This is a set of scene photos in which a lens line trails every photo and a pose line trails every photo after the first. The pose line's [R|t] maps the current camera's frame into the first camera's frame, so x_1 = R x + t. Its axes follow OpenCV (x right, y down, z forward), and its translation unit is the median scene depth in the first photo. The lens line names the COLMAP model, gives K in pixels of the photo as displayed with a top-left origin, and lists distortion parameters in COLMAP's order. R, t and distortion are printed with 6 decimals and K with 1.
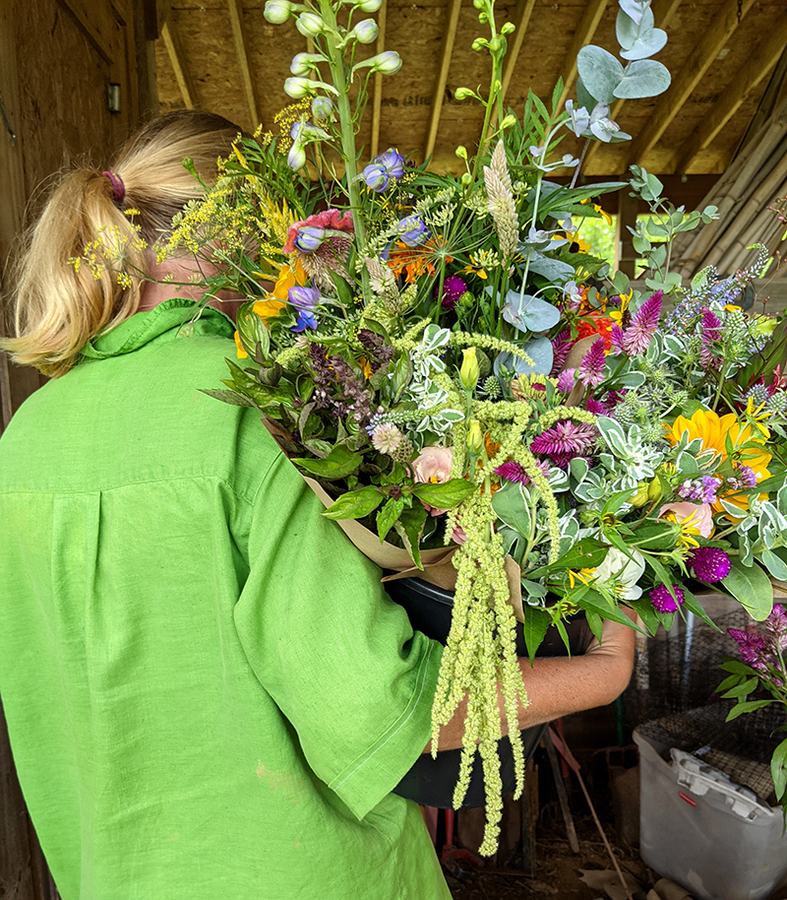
lens RADIAL K [[875.7, 0, 371.7], [0, 875.7, 528.7], [0, 0, 1]] dist [-0.002546, -0.013745]
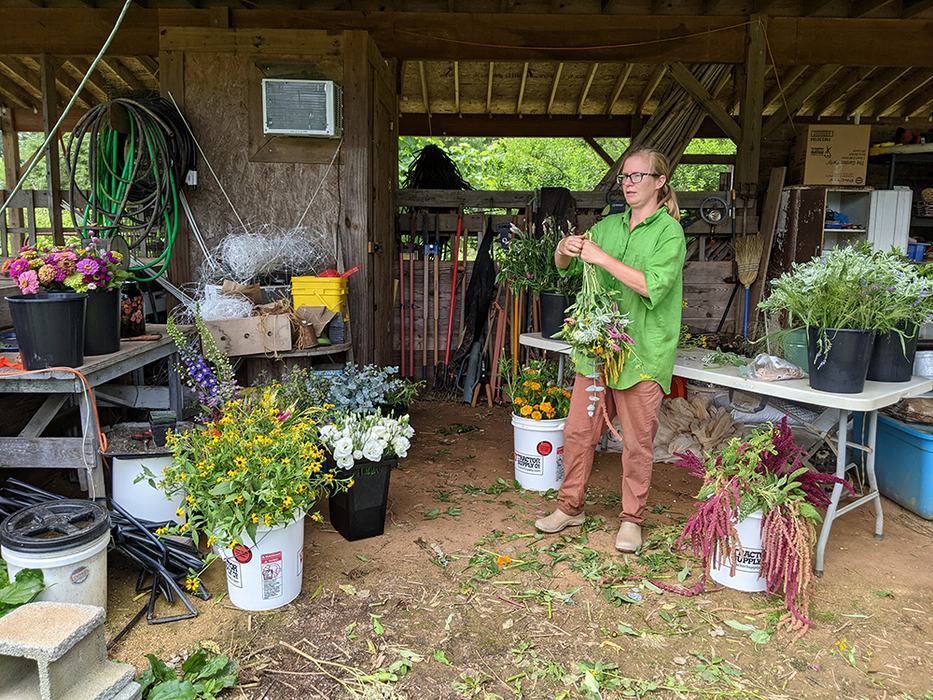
lens RADIAL K [[763.7, 0, 466.5], [0, 763.7, 350.0], [0, 0, 1]] dist [0.046085, -0.106464]
pose [[0.998912, 0.037976, -0.027062, 0.021924], [-0.038426, 0.999129, -0.016290, 0.116651], [0.026420, 0.017312, 0.999501, -0.627973]]
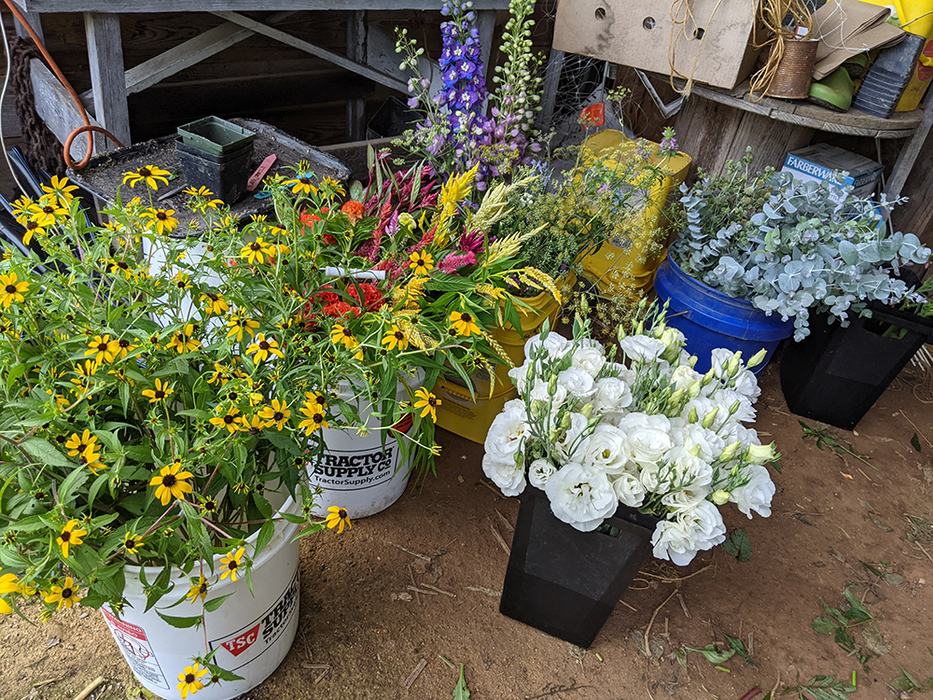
lens RADIAL K [[763.7, 0, 466.5], [0, 763.7, 350.0], [0, 0, 1]] dist [0.046085, -0.106464]
pose [[0.598681, 0.557099, -0.575519, 0.005134], [-0.307597, 0.823322, 0.476996, 0.083051], [0.739571, -0.108541, 0.664269, -0.188732]]
